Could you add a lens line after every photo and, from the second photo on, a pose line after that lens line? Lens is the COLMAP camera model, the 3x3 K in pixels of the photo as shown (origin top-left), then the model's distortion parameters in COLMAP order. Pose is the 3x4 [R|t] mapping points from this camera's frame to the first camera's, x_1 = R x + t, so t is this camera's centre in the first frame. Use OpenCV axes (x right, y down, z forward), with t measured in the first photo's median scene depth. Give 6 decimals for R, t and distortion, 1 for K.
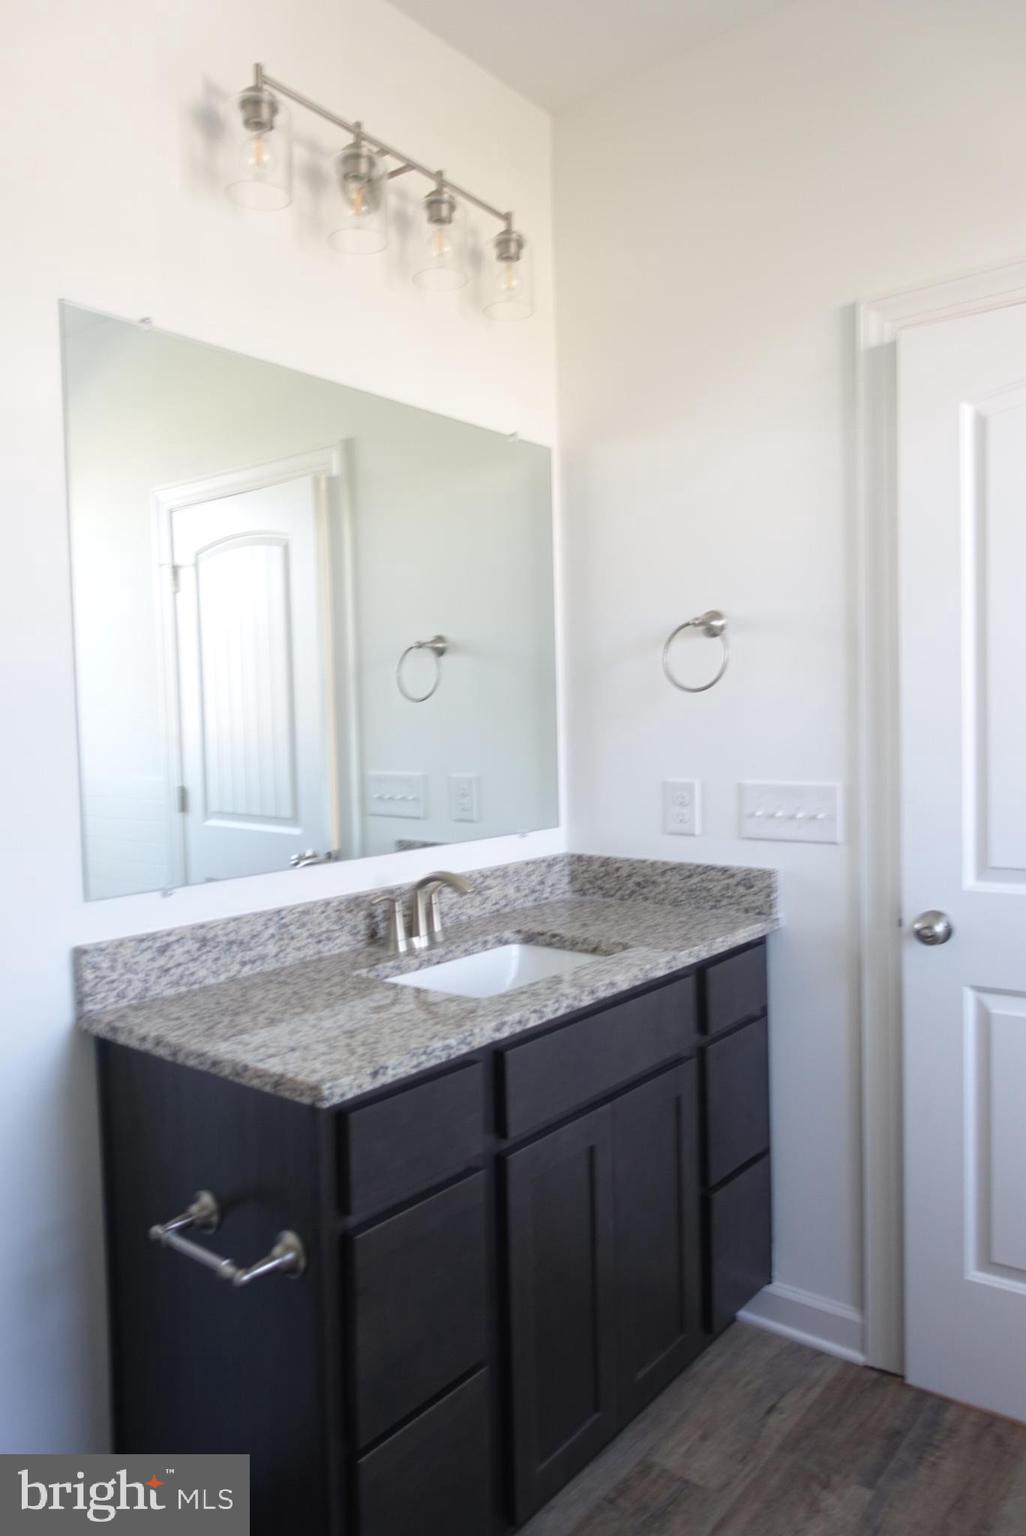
lens RADIAL K [[1046.0, 0, 511.3], [0, 1046.0, 768.8], [0, 0, 1]] dist [-0.004678, 0.002704]
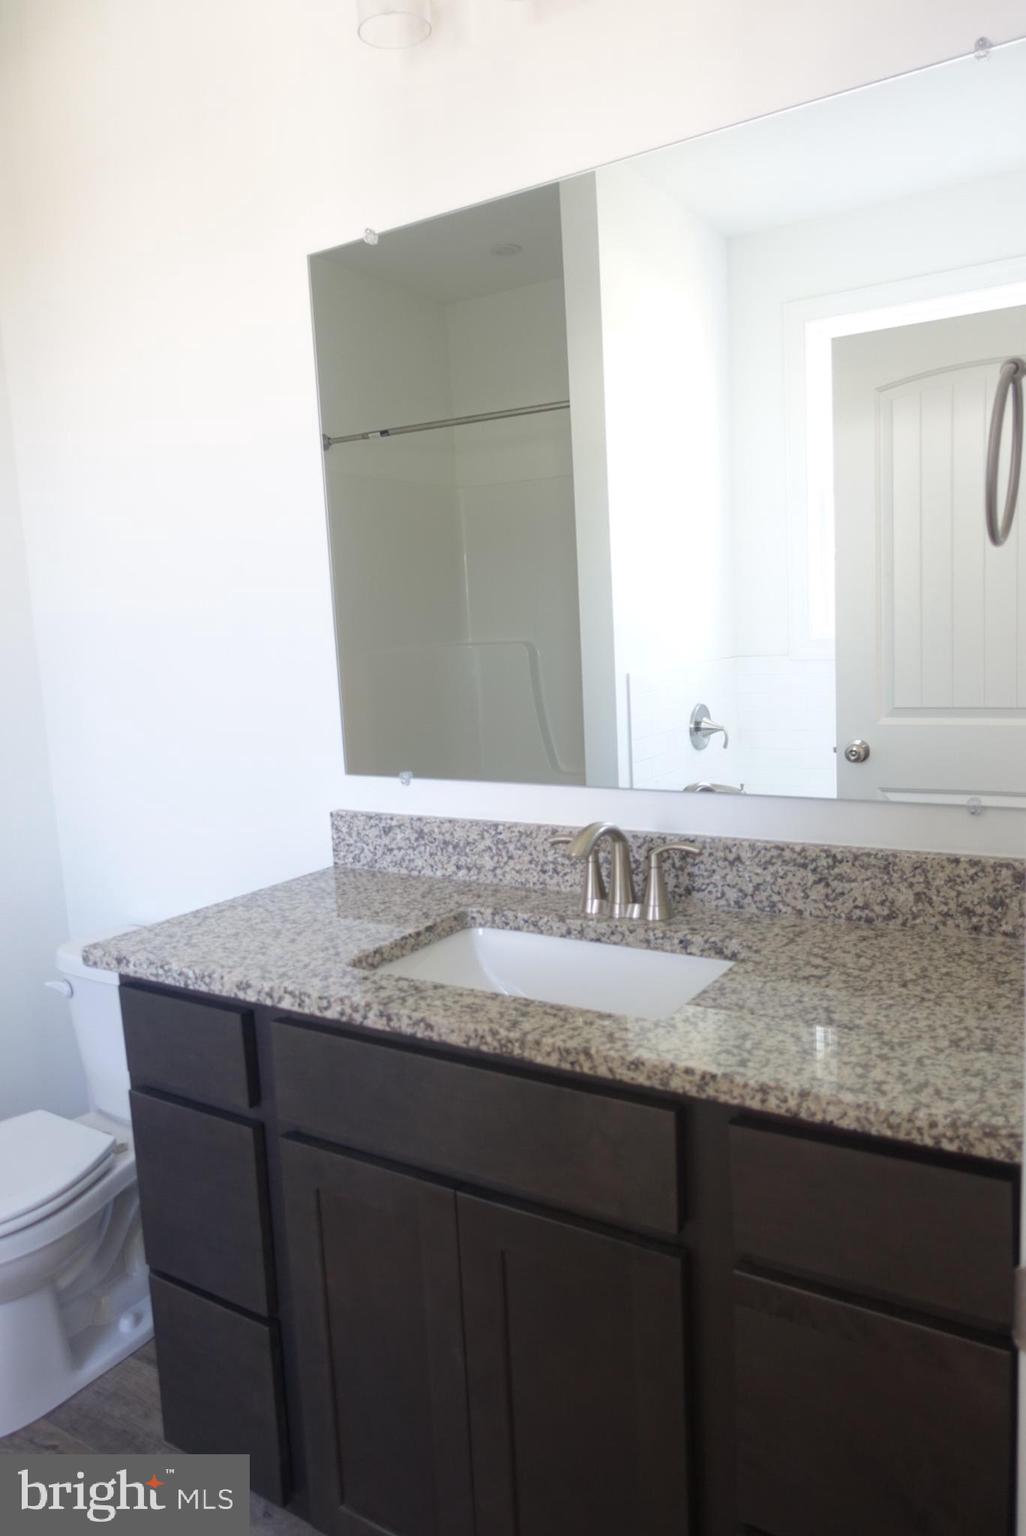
lens RADIAL K [[1046.0, 0, 511.5], [0, 1046.0, 767.8], [0, 0, 1]] dist [-0.004678, 0.002704]
pose [[0.128822, 0.154452, -0.979566, 0.734055], [-0.004885, 0.987883, 0.155121, -0.063064], [0.991656, -0.015198, 0.128015, 0.958058]]
